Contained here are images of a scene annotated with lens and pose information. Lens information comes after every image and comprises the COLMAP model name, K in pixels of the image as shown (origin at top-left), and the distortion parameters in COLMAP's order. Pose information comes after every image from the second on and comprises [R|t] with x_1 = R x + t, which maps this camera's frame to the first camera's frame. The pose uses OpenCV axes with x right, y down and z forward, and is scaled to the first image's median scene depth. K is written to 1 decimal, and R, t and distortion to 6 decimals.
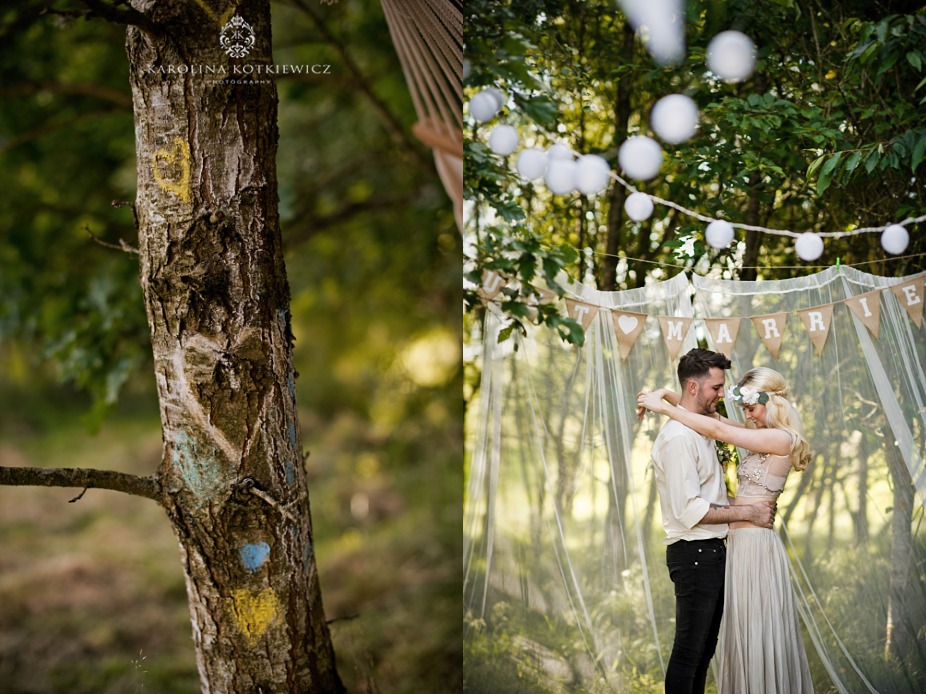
lens RADIAL K [[1311.4, 0, 463.4], [0, 1311.4, 346.3], [0, 0, 1]] dist [-0.191003, 0.000000]
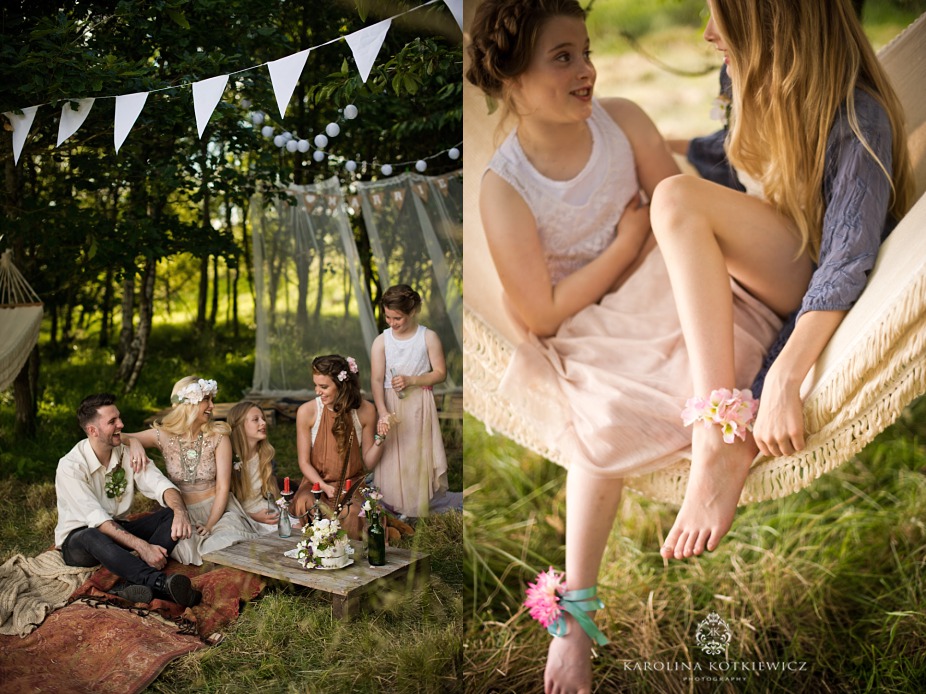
lens RADIAL K [[1311.4, 0, 463.6], [0, 1311.4, 346.3], [0, 0, 1]] dist [-0.191003, 0.000000]
pose [[0.966602, -0.030398, 0.254475, -0.198864], [0.005383, 0.995130, 0.098425, 0.015464], [-0.256227, -0.093768, 0.962058, -1.237241]]
